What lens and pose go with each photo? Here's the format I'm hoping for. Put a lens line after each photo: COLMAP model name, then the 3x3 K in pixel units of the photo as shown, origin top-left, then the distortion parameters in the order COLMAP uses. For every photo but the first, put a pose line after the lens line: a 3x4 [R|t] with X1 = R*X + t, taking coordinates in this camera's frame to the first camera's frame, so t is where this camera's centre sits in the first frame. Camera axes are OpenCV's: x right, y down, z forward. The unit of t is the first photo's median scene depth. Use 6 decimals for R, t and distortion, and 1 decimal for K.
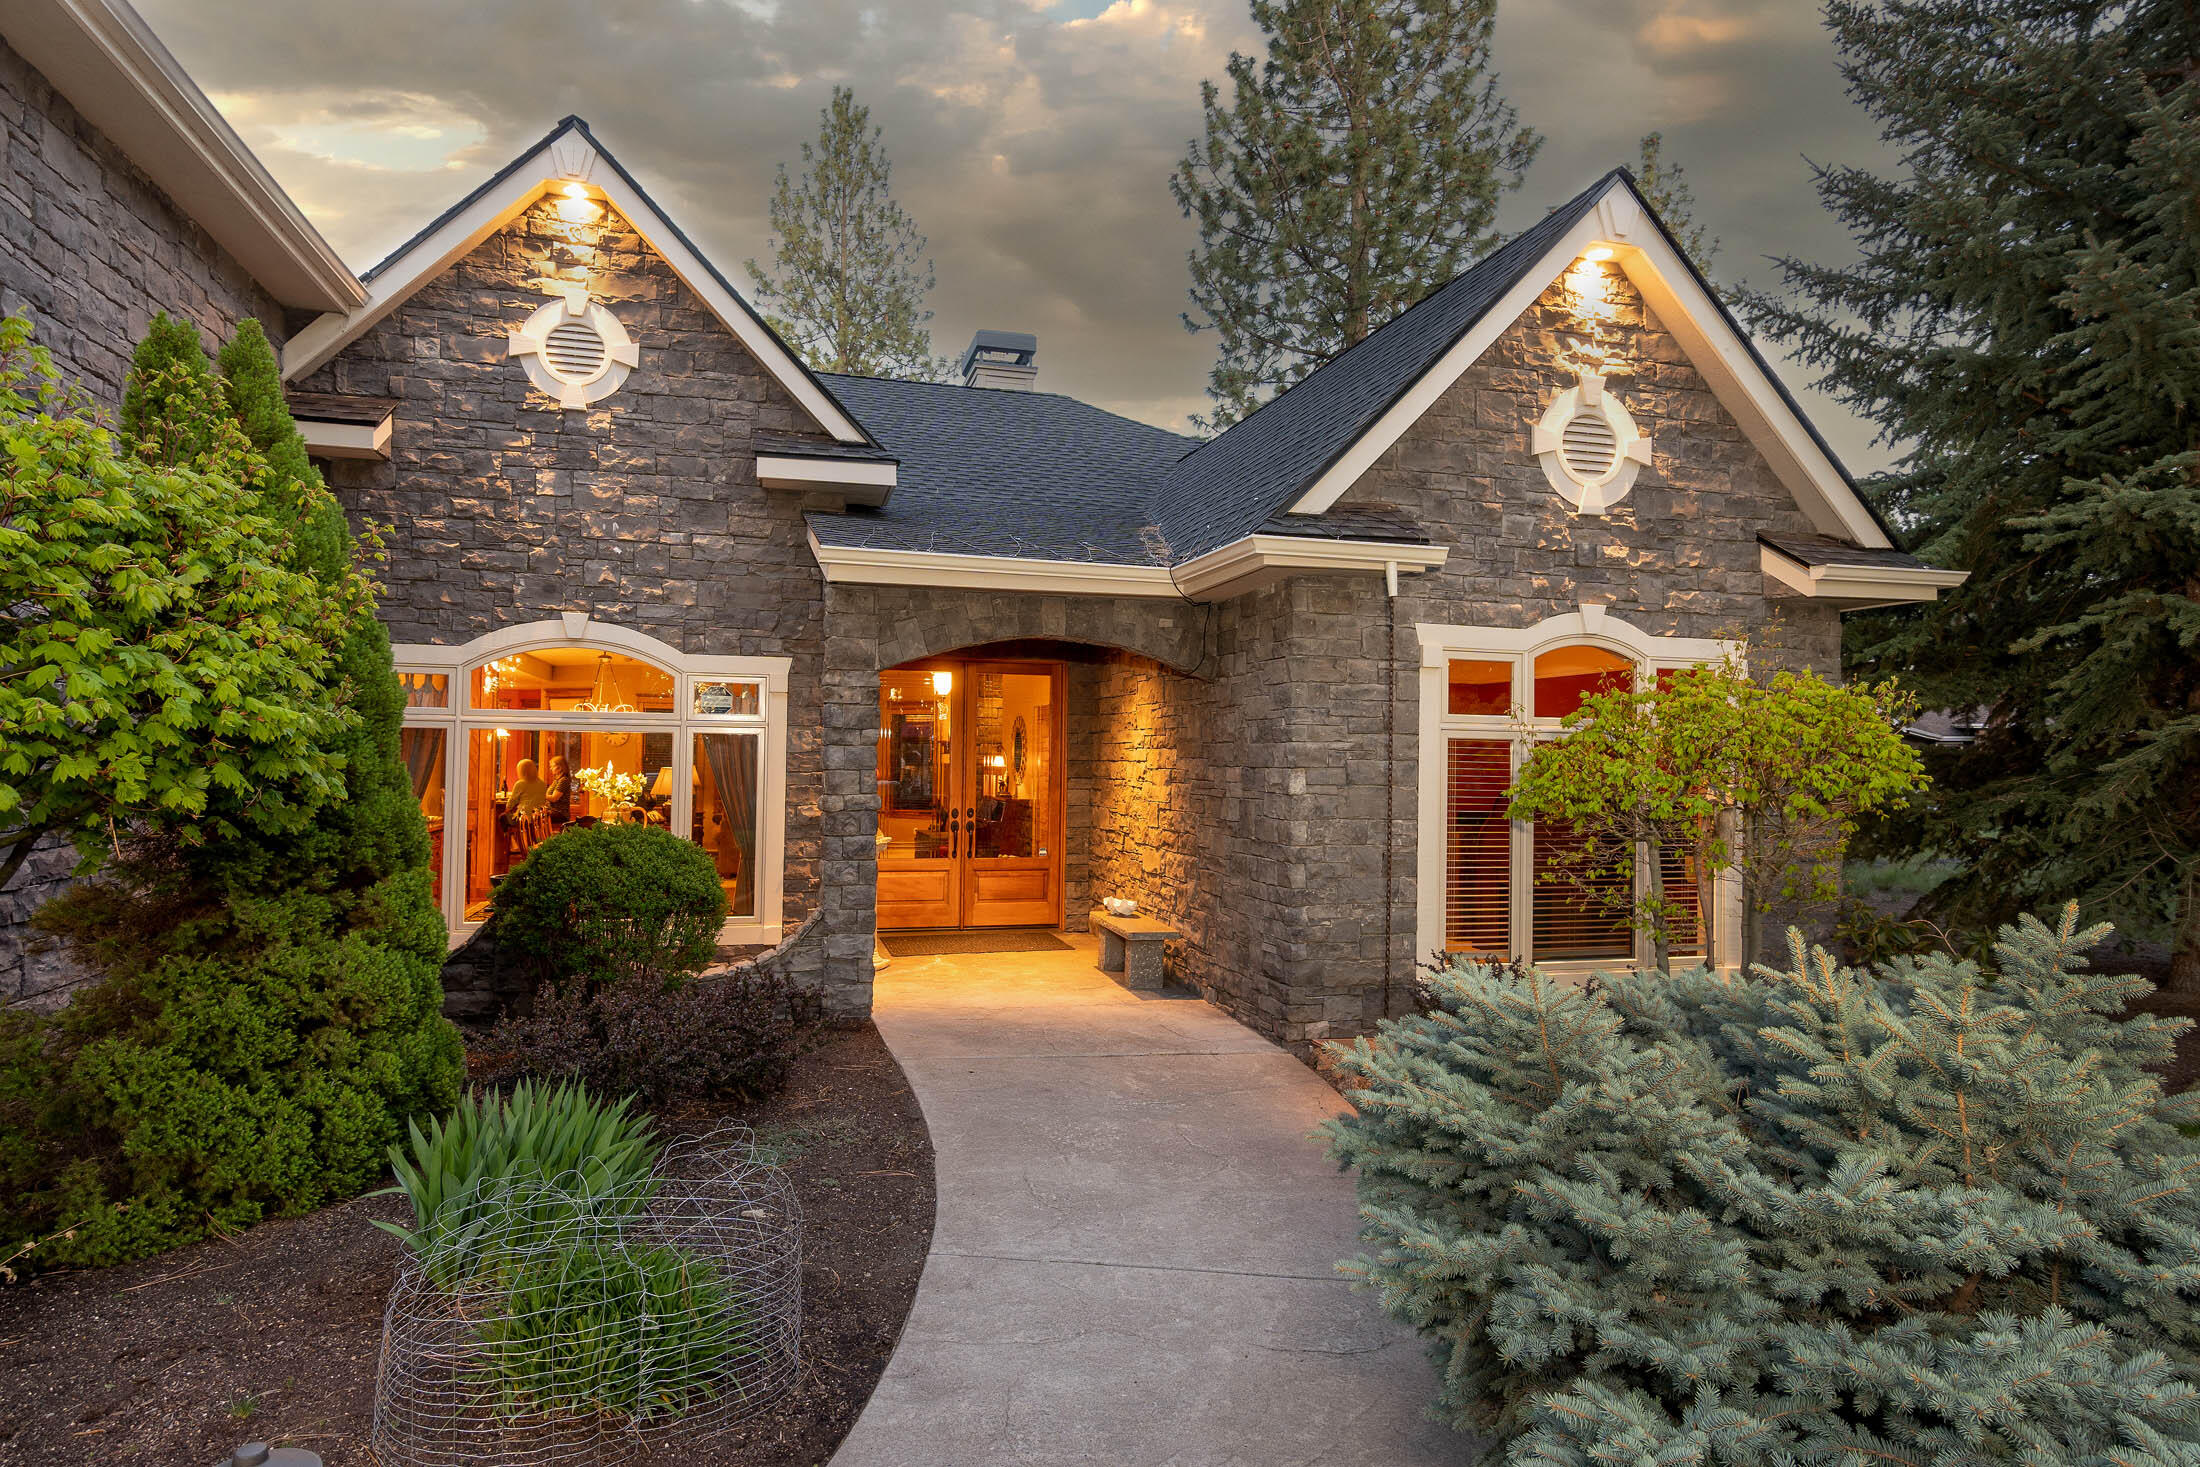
lens RADIAL K [[1224.2, 0, 1041.0], [0, 1224.2, 690.7], [0, 0, 1]] dist [-0.013101, 0.000274]
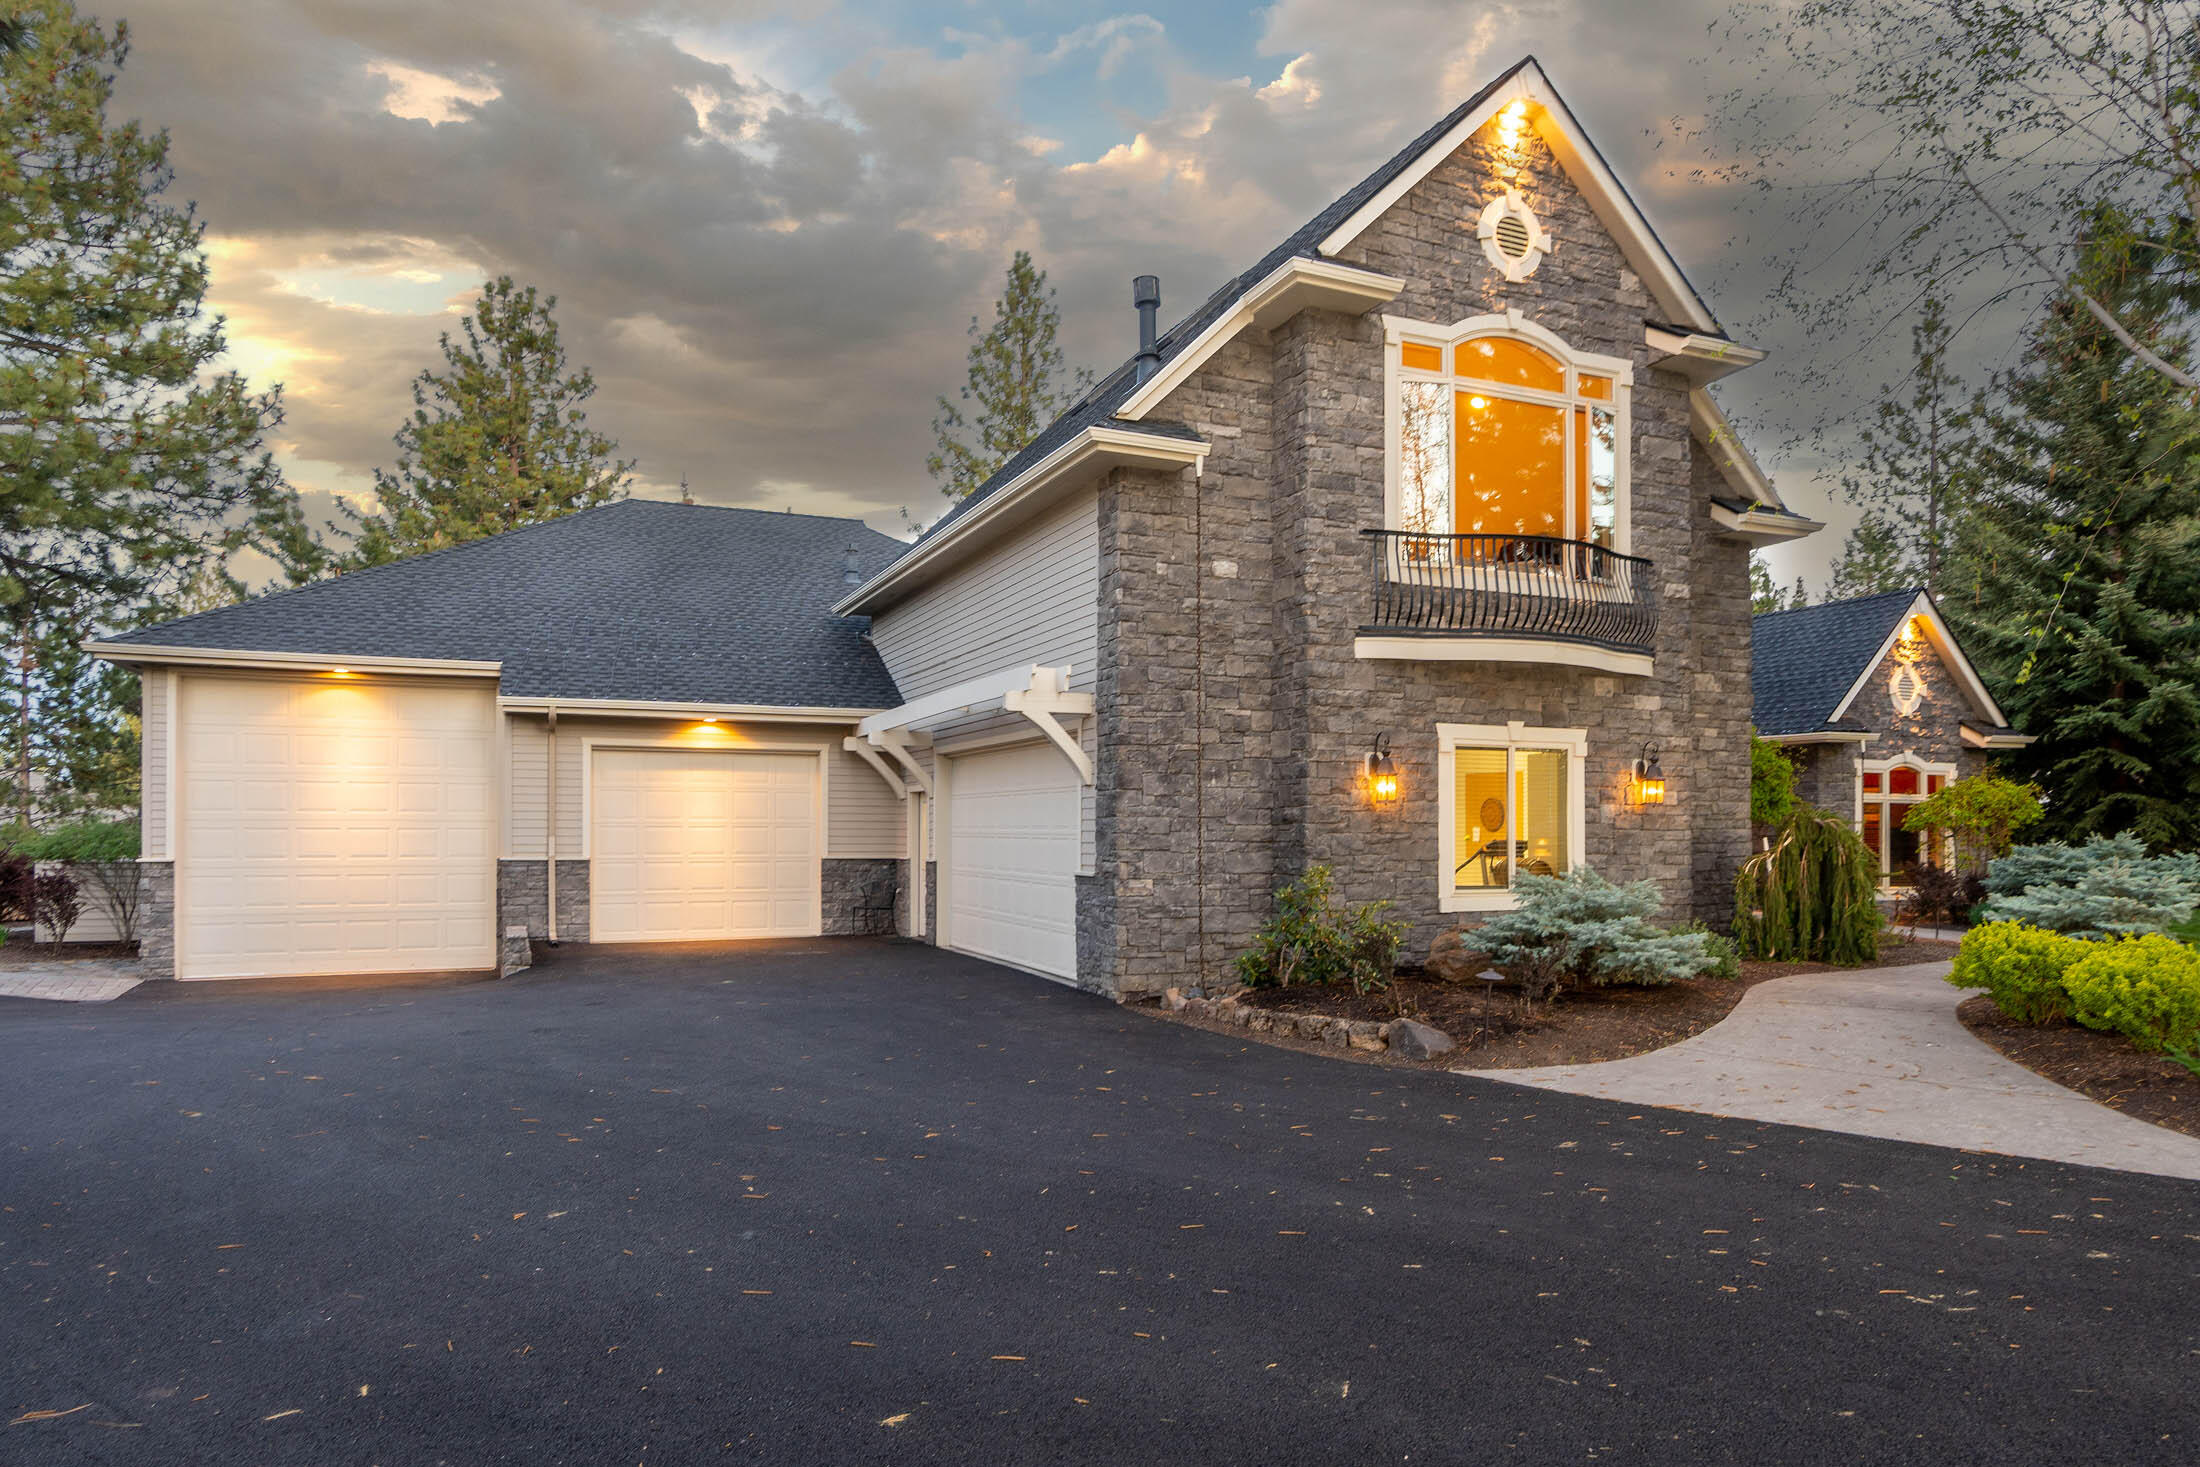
lens RADIAL K [[1294.8, 0, 1072.4], [0, 1294.8, 763.3], [0, 0, 1]] dist [-0.006993, -0.001938]
pose [[0.992240, -0.004797, 0.124241, -1.636884], [0.003753, 0.999956, 0.008635, -0.071972], [-0.124277, -0.008101, 0.992214, -1.492173]]
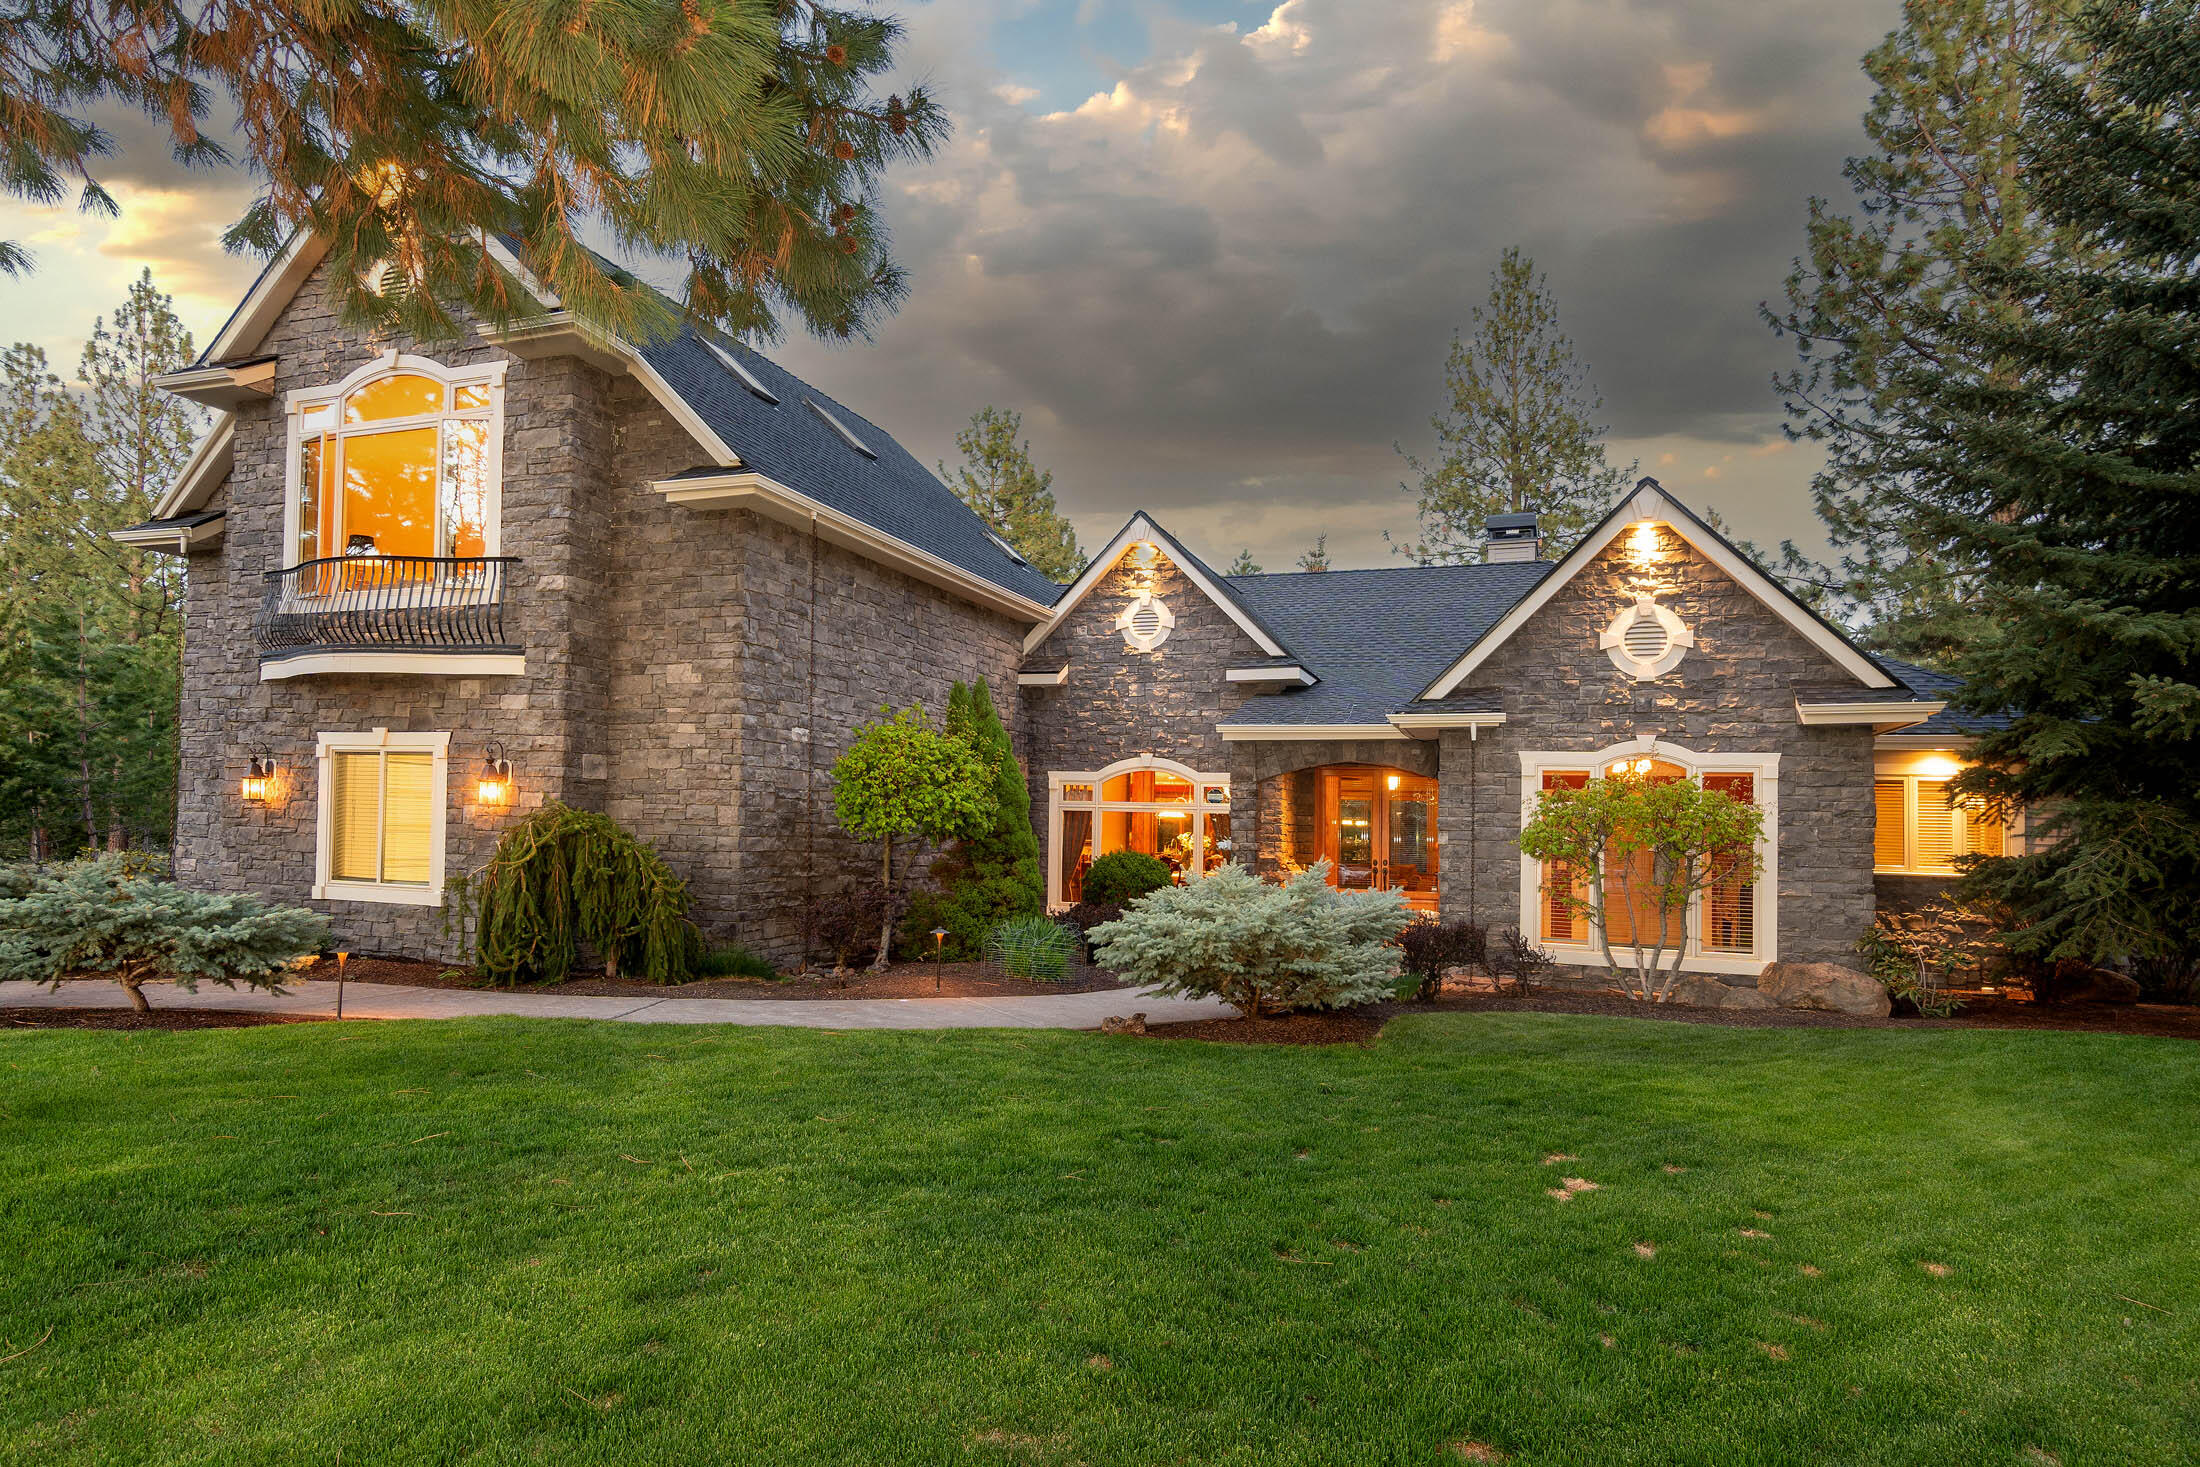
lens RADIAL K [[1224.2, 0, 1086.0], [0, 1224.2, 752.4], [0, 0, 1]] dist [-0.013101, 0.000274]
pose [[0.821941, -0.028651, -0.568852, 0.754240], [0.017554, 0.999534, -0.024980, -0.018561], [0.569303, 0.010546, 0.822060, -0.791499]]
